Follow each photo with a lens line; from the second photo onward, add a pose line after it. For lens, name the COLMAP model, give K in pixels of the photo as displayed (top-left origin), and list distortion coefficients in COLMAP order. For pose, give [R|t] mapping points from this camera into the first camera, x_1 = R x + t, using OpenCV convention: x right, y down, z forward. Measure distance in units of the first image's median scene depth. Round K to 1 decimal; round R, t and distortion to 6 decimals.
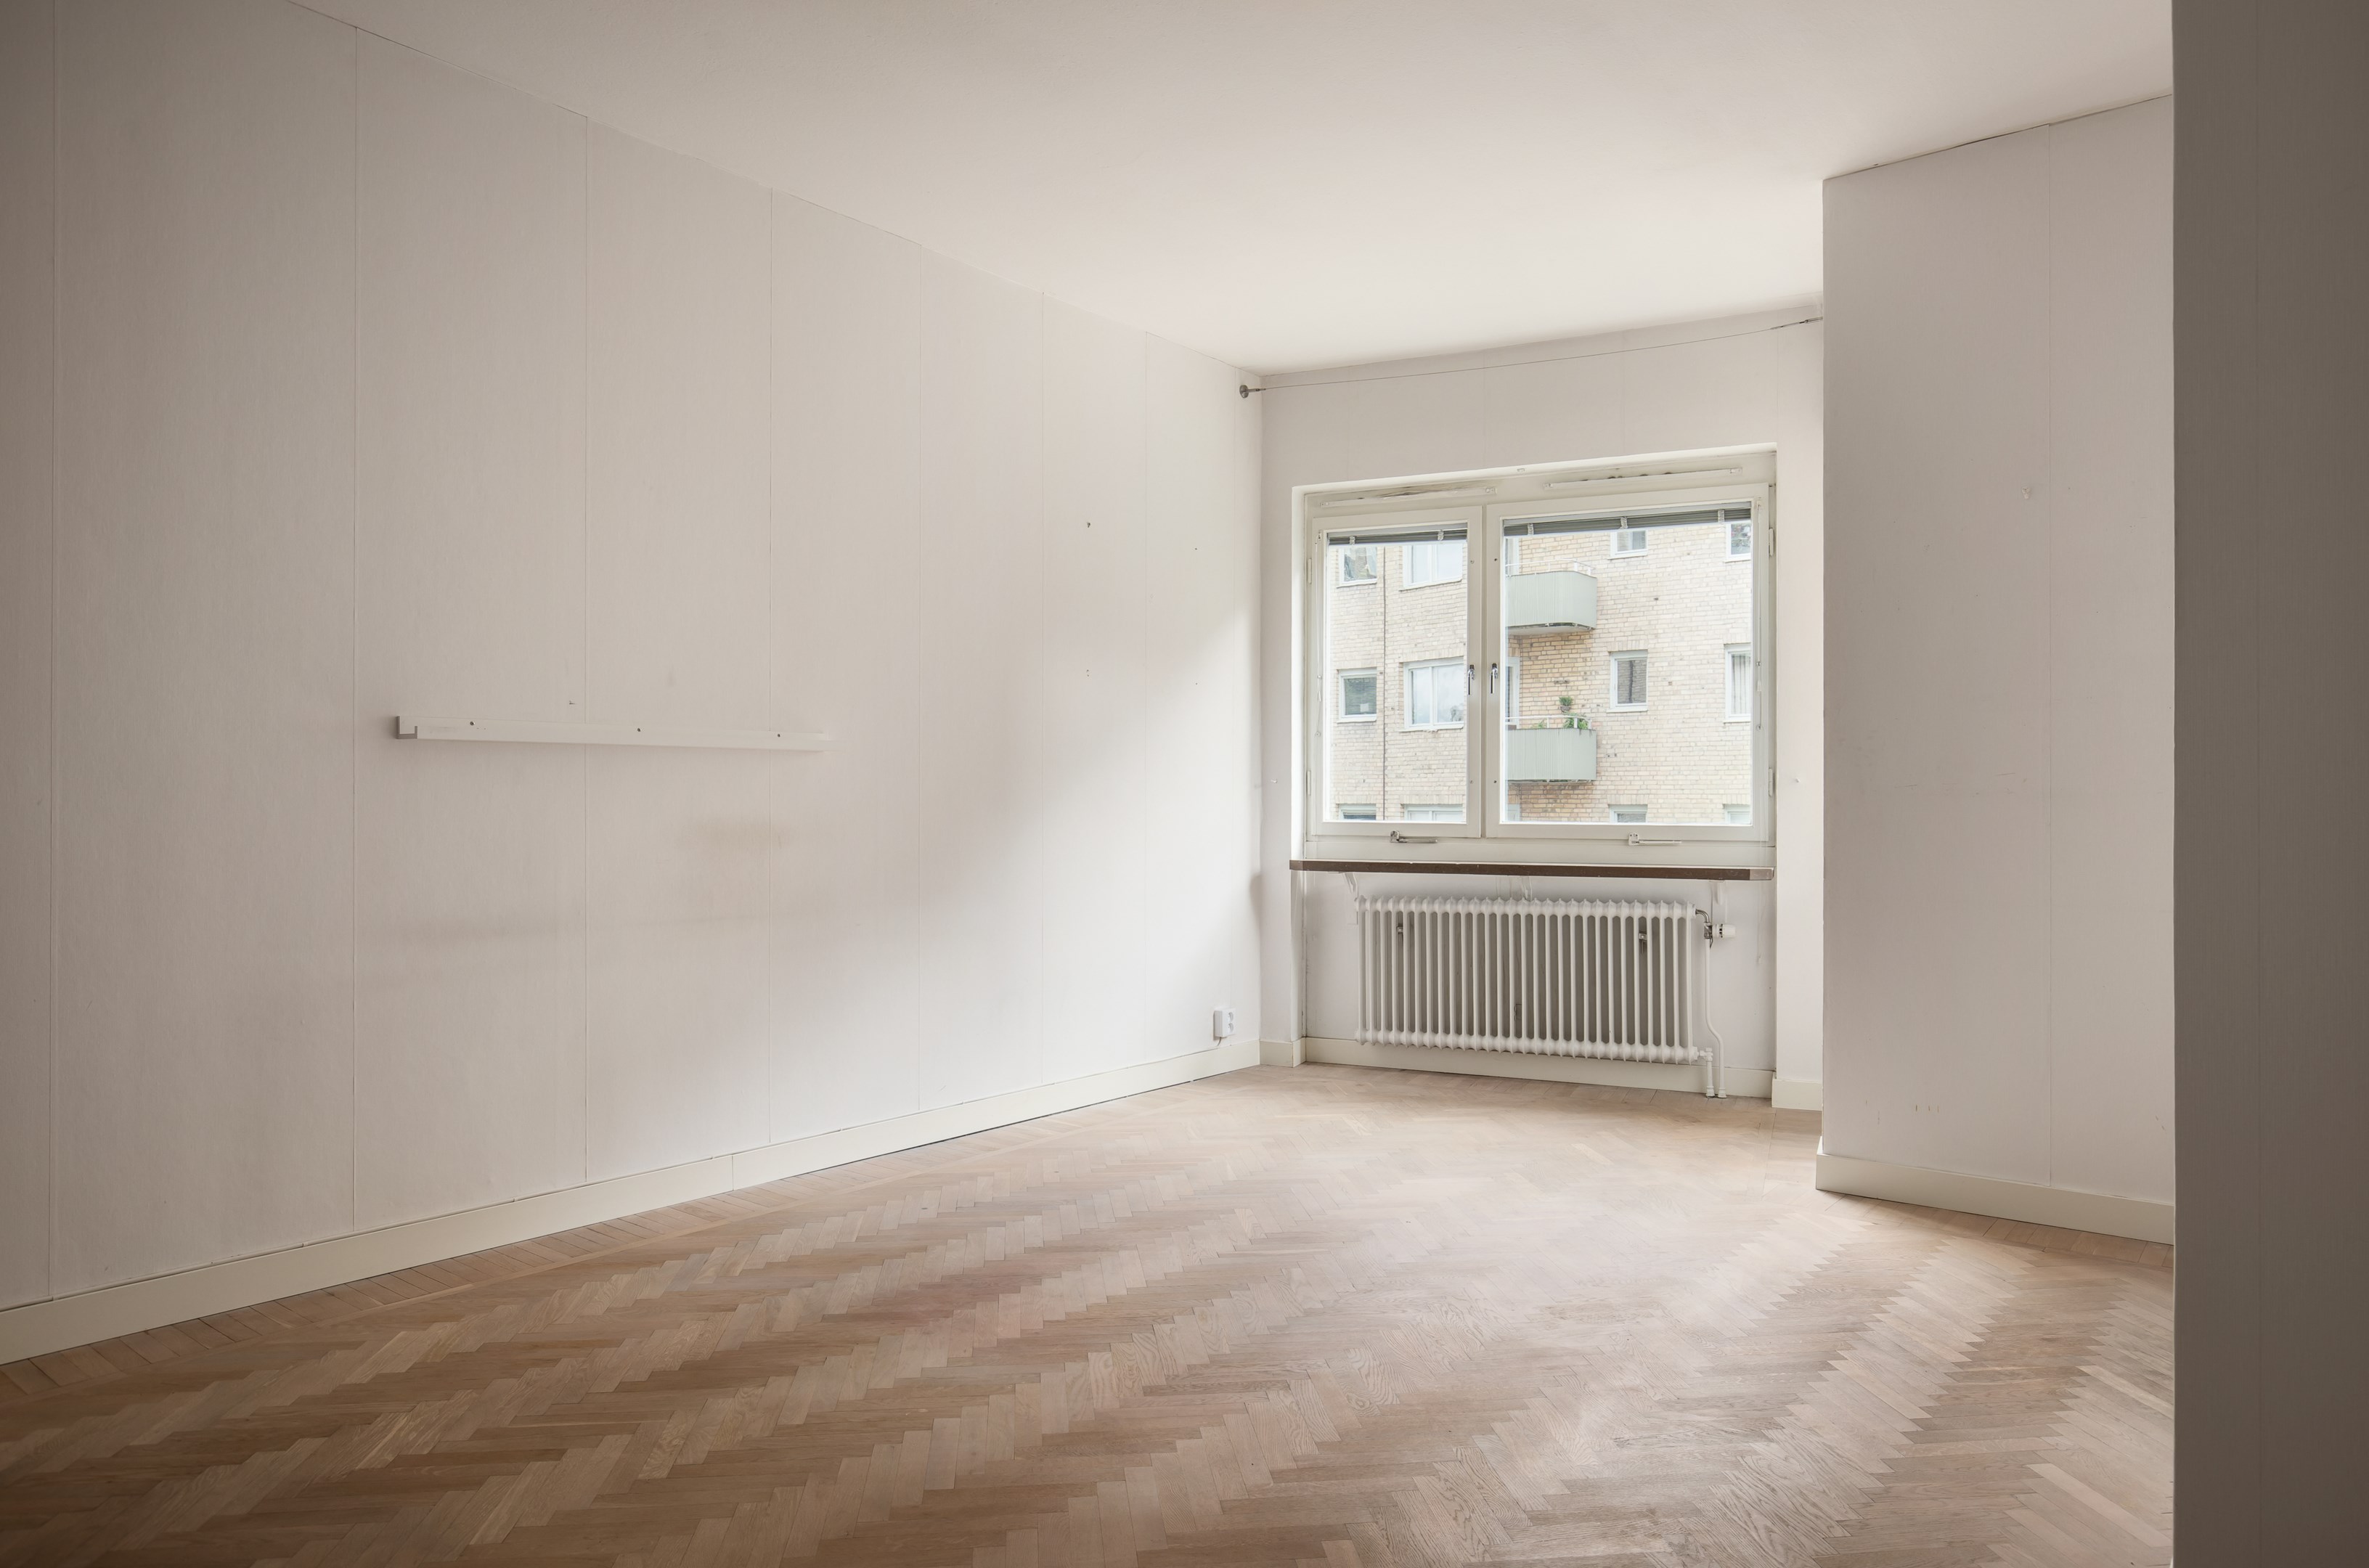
lens RADIAL K [[1489.2, 0, 1181.8], [0, 1489.2, 791.3], [0, 0, 1]] dist [-0.000567, -0.000484]
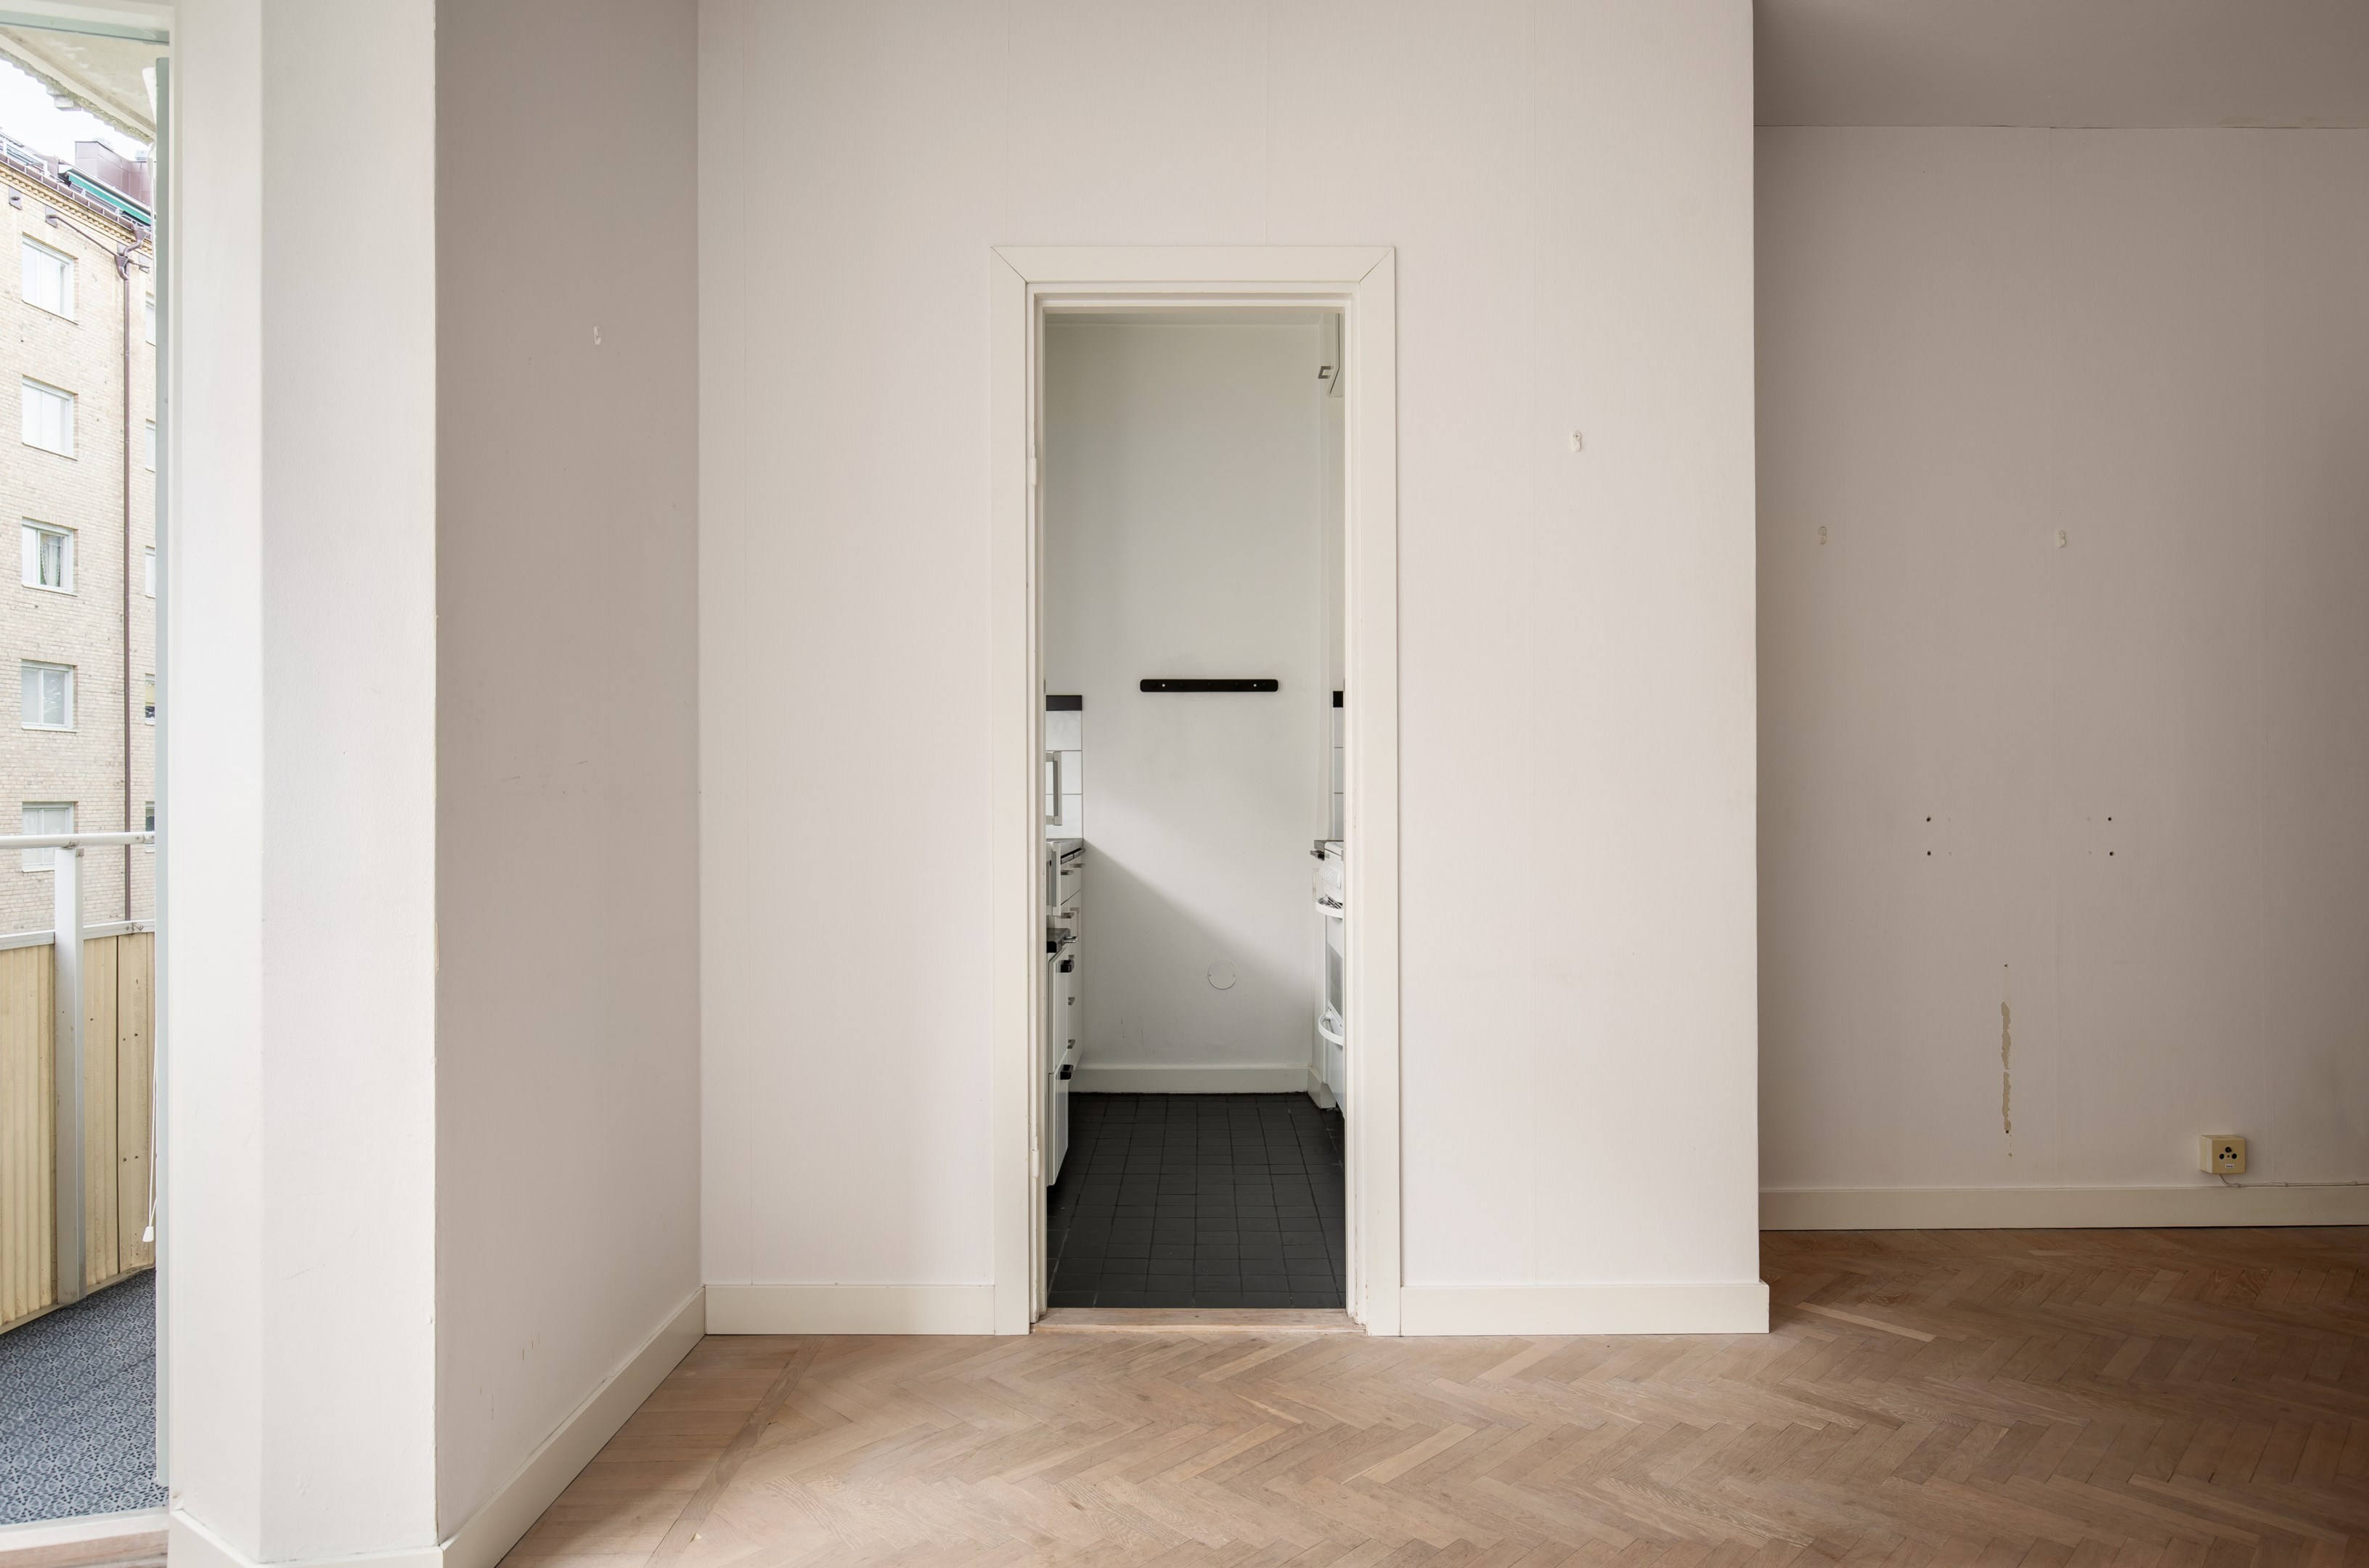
lens RADIAL K [[1401.8, 0, 1187.0], [0, 1401.8, 790.2], [0, 0, 1]] dist [-0.003887, 0.000321]
pose [[-0.630862, 0.000723, 0.775895, -0.048911], [-0.003309, 0.999988, -0.003623, 0.001188], [-0.775888, -0.004853, -0.630852, 0.776262]]
